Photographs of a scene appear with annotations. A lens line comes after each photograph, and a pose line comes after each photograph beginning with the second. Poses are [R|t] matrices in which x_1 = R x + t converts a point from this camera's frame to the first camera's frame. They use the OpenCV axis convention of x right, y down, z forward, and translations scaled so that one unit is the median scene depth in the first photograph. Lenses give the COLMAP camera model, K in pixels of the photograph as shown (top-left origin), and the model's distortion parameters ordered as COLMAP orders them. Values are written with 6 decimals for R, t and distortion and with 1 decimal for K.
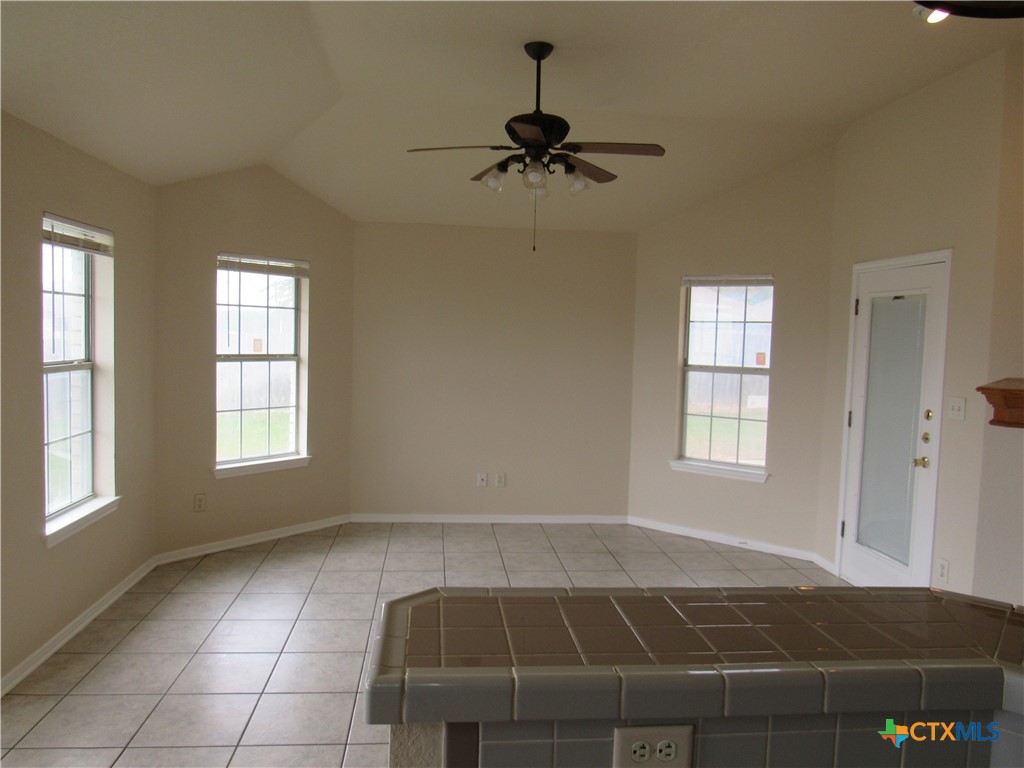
lens RADIAL K [[749.4, 0, 512.0], [0, 749.4, 384.0], [0, 0, 1]] dist [-0.001037, 0.003923]
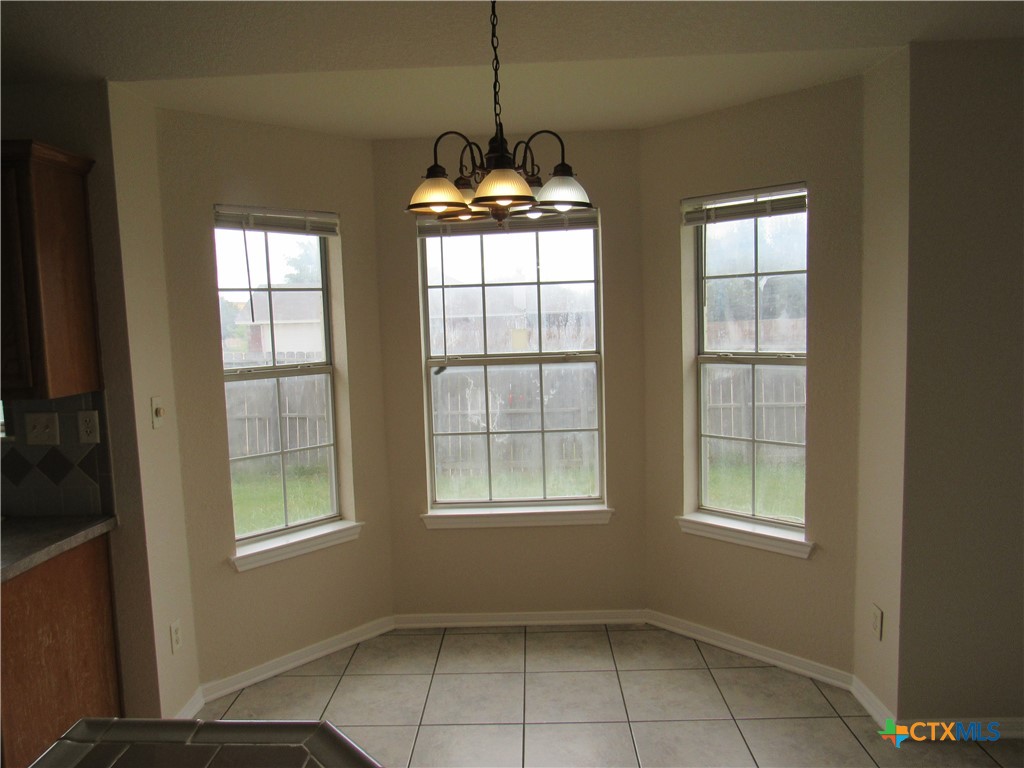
lens RADIAL K [[731.5, 0, 512.0], [0, 731.5, 384.0], [0, 0, 1]] dist [-0.022071, -0.003217]
pose [[0.521152, 0.037905, -0.852622, 0.275183], [-0.014608, 0.999263, 0.035495, -0.041627], [0.853339, -0.006044, 0.521321, 0.740372]]
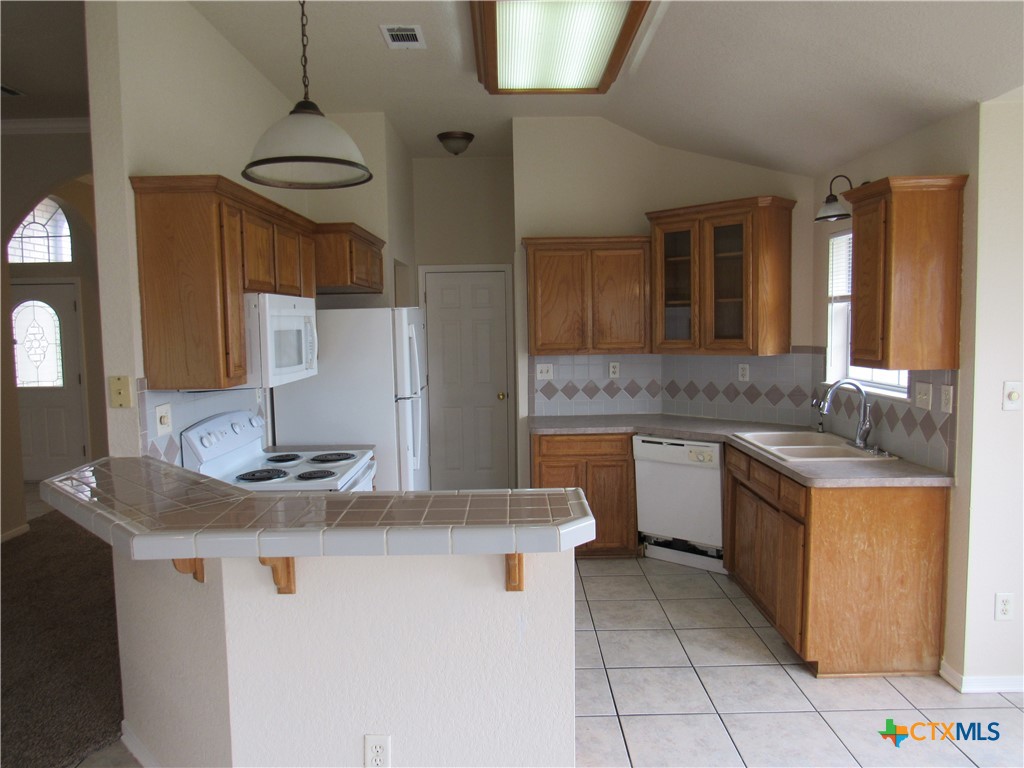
lens RADIAL K [[731.5, 0, 512.0], [0, 731.5, 384.0], [0, 0, 1]] dist [-0.022071, -0.003217]
pose [[-0.833345, 0.031531, -0.551853, 0.366699], [-0.045734, 0.991015, 0.125685, -0.074439], [0.550858, 0.129978, -0.824416, 1.253270]]
